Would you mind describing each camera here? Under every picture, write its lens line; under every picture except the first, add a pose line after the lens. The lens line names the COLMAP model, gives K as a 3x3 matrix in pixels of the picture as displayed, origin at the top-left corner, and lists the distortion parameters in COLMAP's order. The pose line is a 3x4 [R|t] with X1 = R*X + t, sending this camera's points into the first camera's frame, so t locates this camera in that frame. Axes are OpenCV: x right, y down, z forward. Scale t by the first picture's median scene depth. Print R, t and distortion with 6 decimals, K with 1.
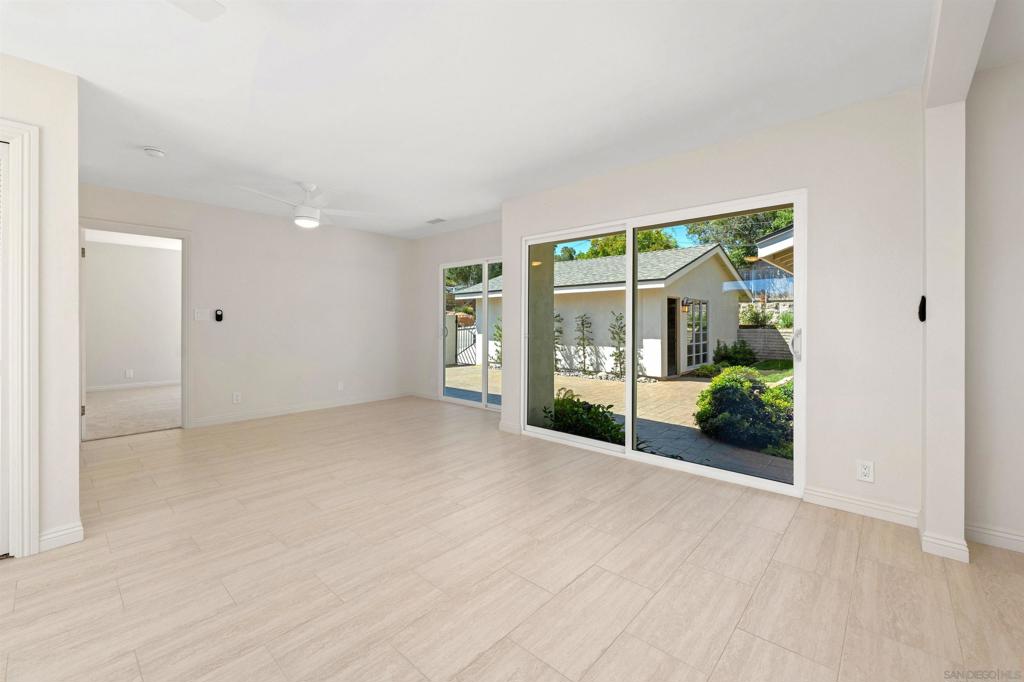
lens RADIAL K [[418.9, 0, 512.3], [0, 418.9, 322.5], [0, 0, 1]] dist [0.000728, 0.000283]
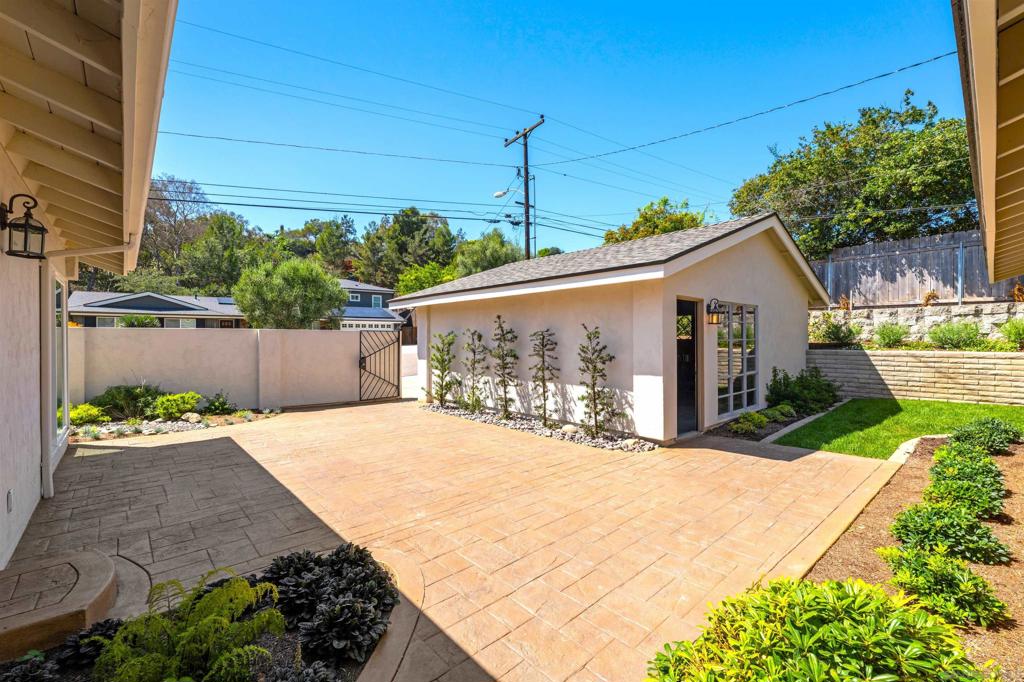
lens RADIAL K [[432.6, 0, 512.0], [0, 432.6, 341.0], [0, 0, 1]] dist [0.000421, 0.000088]
pose [[0.994972, -0.004770, -0.100039, 0.180462], [0.005342, 0.999971, 0.005449, -0.005357], [0.100010, -0.005956, 0.994969, 0.343926]]
